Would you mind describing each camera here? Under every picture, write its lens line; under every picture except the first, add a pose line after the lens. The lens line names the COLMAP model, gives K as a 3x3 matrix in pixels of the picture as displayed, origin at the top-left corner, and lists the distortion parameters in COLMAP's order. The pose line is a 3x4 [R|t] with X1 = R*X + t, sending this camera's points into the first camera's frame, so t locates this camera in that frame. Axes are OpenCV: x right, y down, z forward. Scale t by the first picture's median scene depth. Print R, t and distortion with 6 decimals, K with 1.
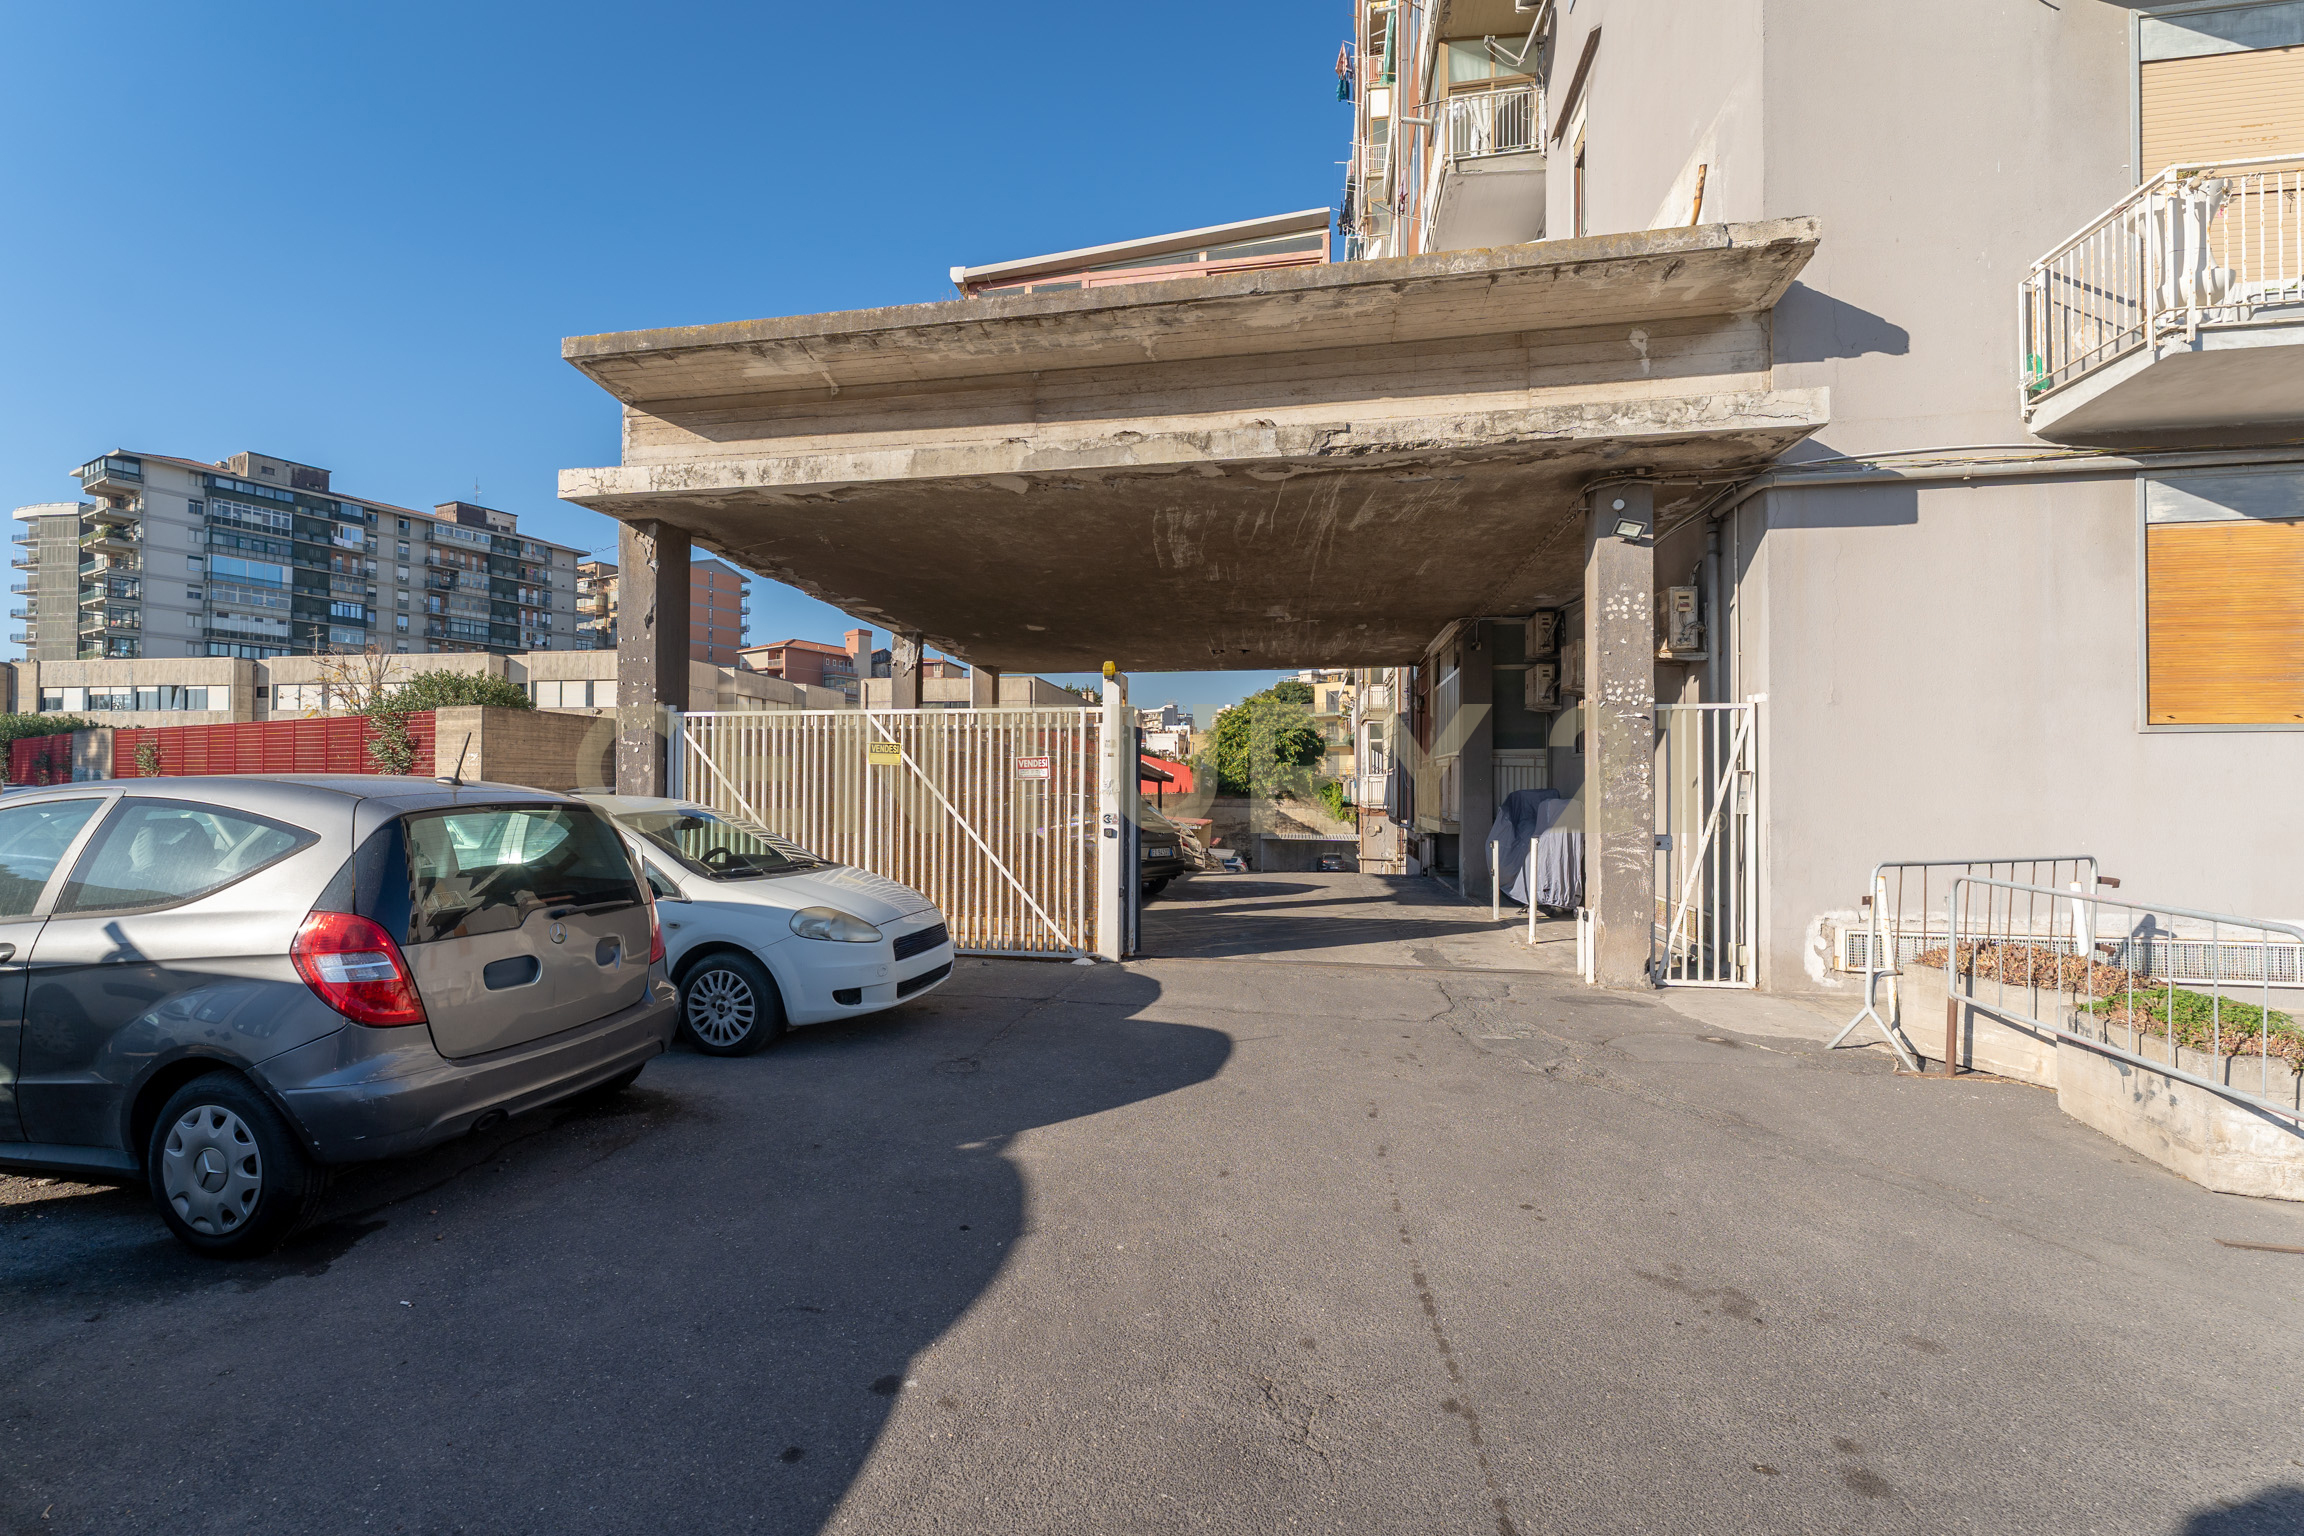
lens RADIAL K [[980.8, 0, 1152.0], [0, 980.8, 768.0], [0, 0, 1]] dist [-0.000350, -0.000152]
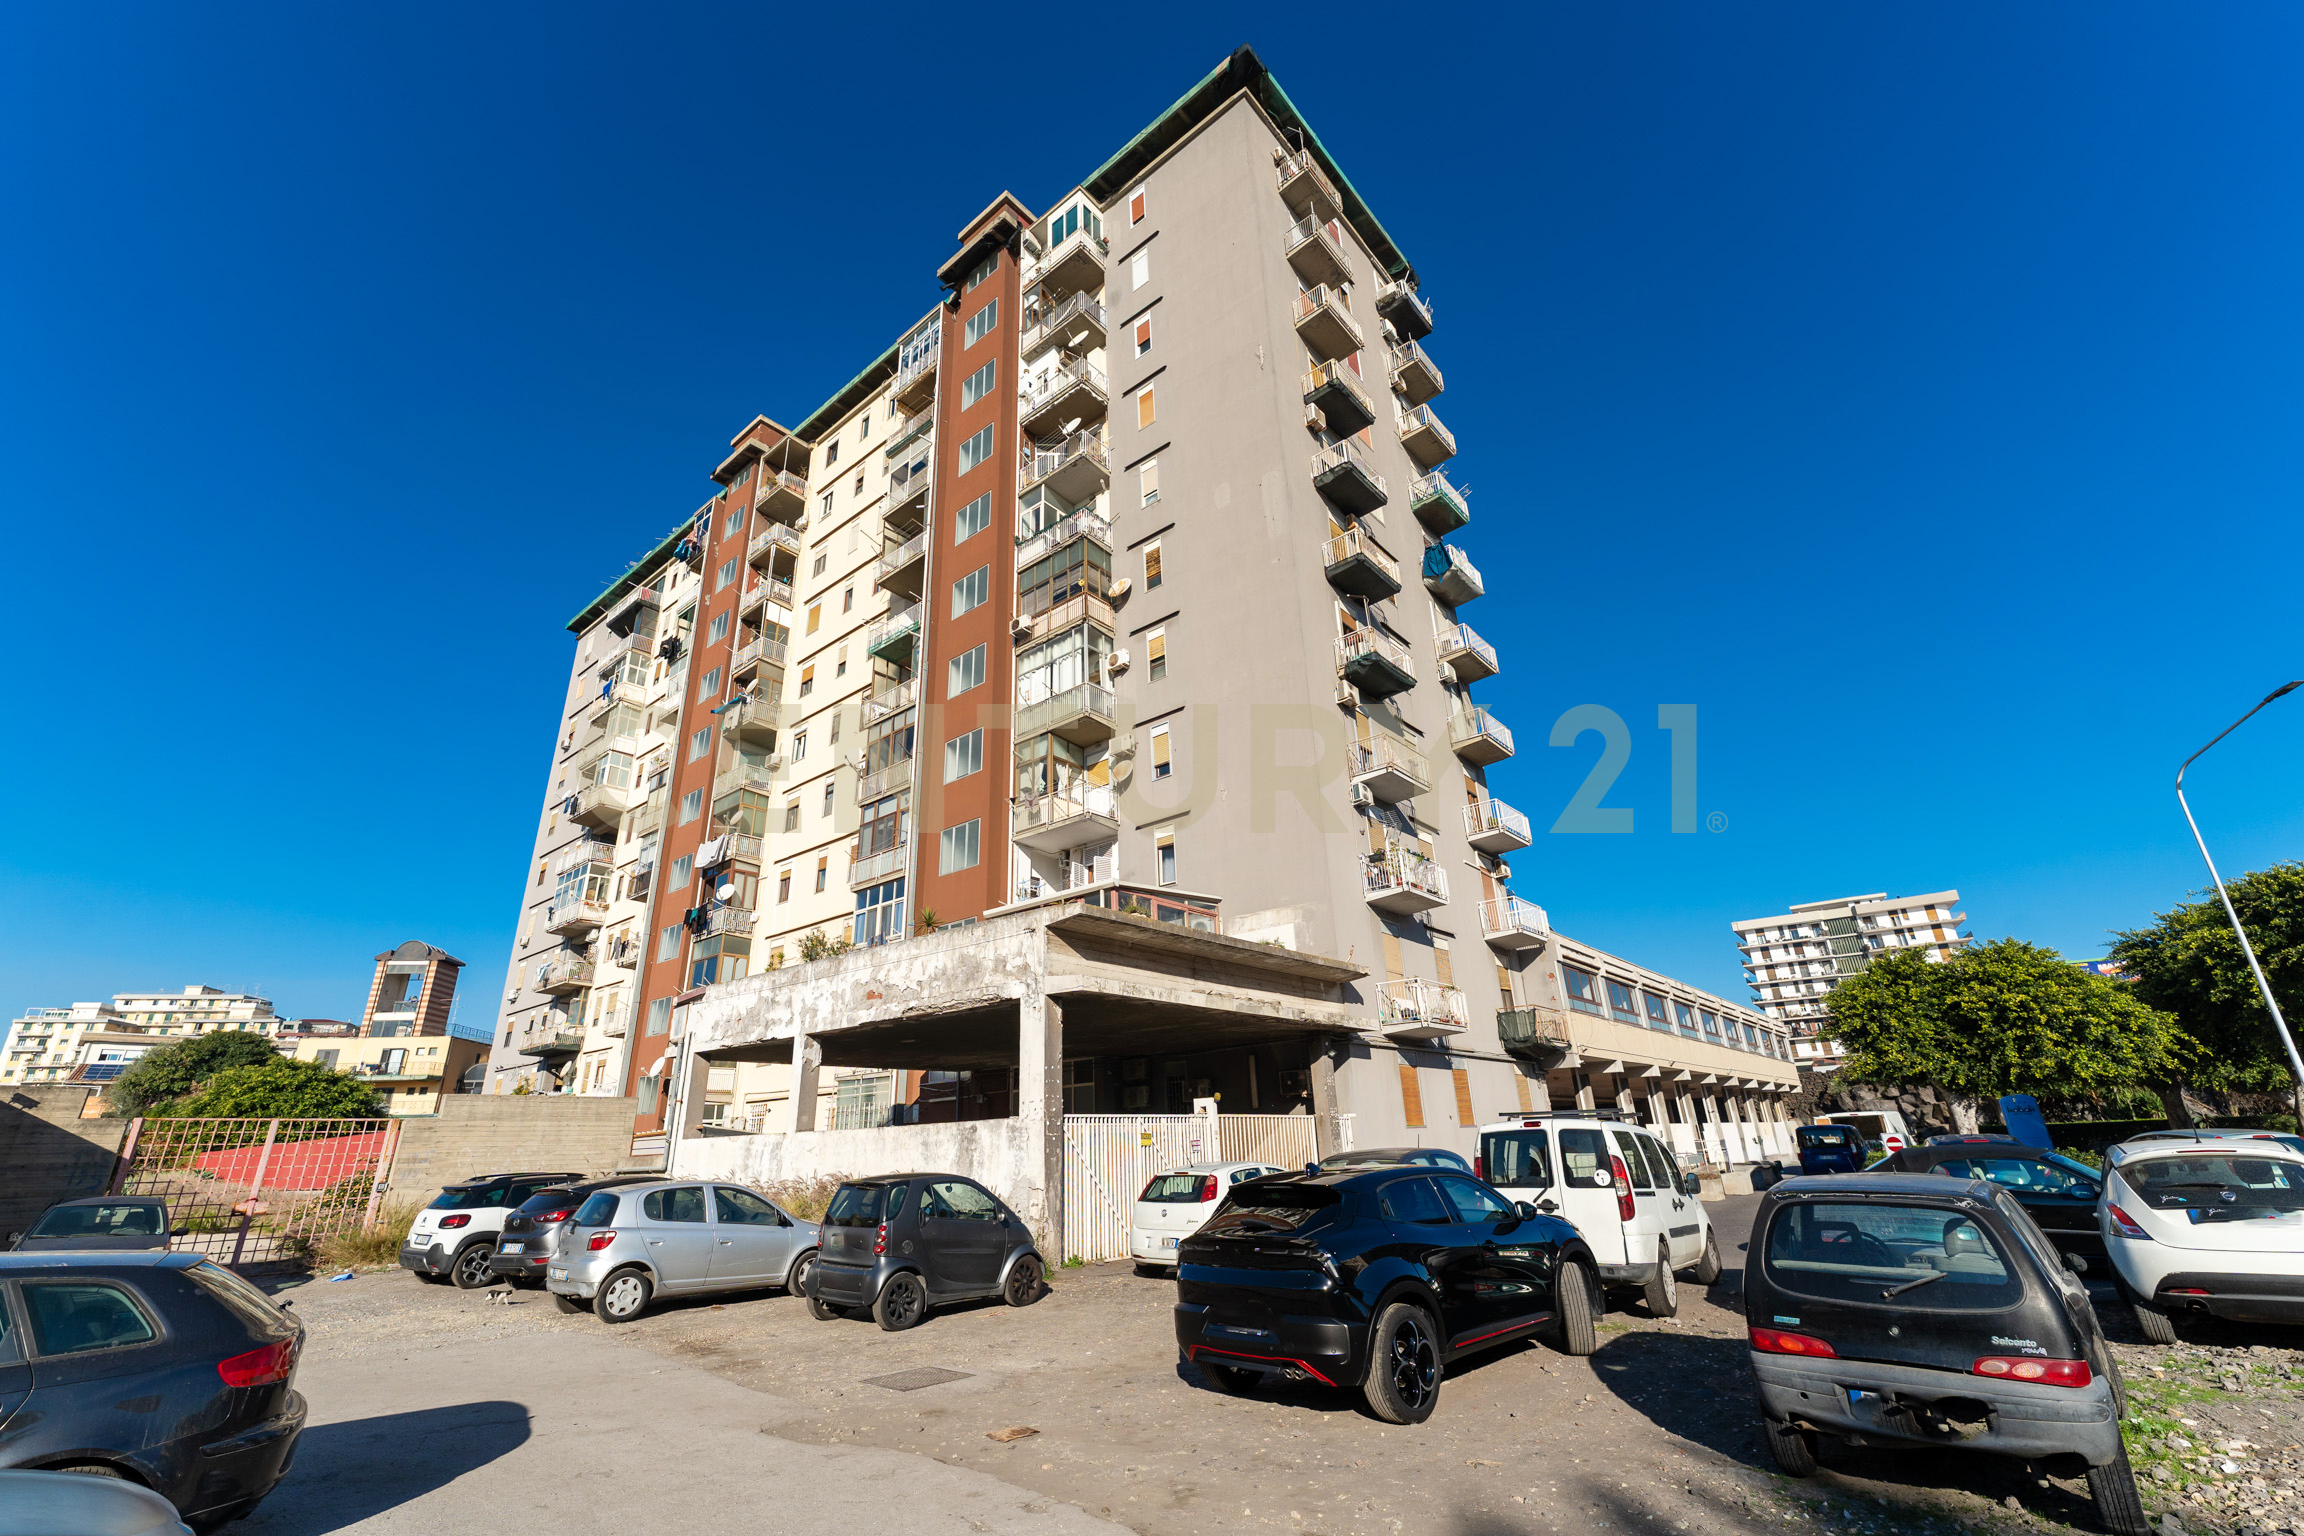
lens RADIAL K [[980.8, 0, 1152.0], [0, 980.8, 768.0], [0, 0, 1]] dist [-0.000350, -0.000152]
pose [[0.486987, 0.298344, 0.820874, -0.217714], [0.019665, 0.935867, -0.351805, -0.001756], [-0.873188, 0.187467, 0.449888, -0.001371]]
